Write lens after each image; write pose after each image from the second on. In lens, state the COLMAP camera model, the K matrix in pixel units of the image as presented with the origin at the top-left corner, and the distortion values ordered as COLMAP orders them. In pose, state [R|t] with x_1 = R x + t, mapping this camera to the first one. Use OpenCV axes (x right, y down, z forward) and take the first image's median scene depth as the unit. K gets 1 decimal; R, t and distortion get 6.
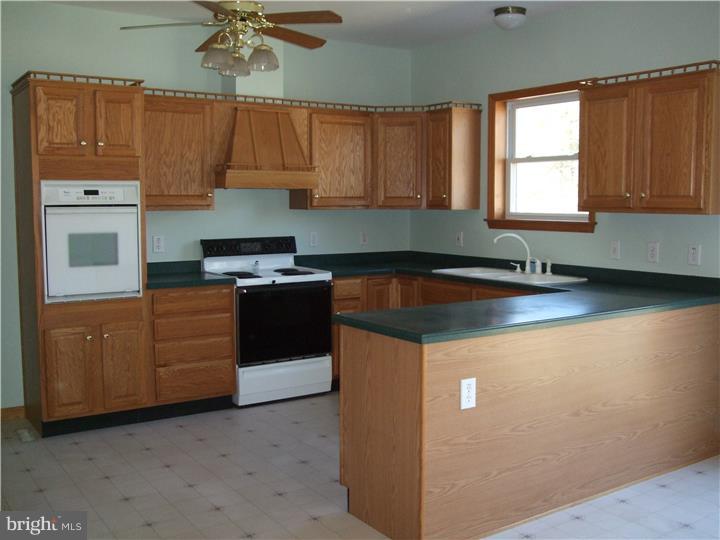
lens RADIAL K [[756.8, 0, 360.0], [0, 756.8, 270.0], [0, 0, 1]] dist [-0.137149, 0.179718]
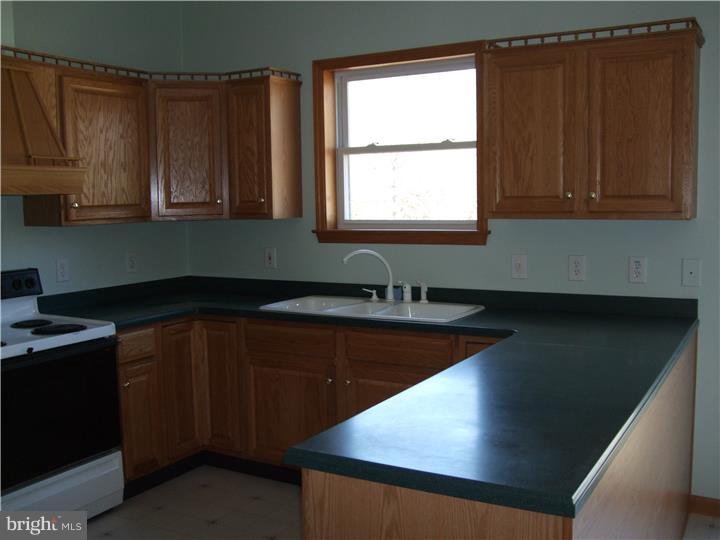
lens RADIAL K [[756.8, 0, 360.0], [0, 756.8, 270.0], [0, 0, 1]] dist [-0.137149, 0.179718]
pose [[0.896955, -0.058796, 0.438196, -0.121816], [0.057971, 0.998201, 0.015272, -0.038125], [-0.438305, 0.011704, 0.898750, 0.323053]]
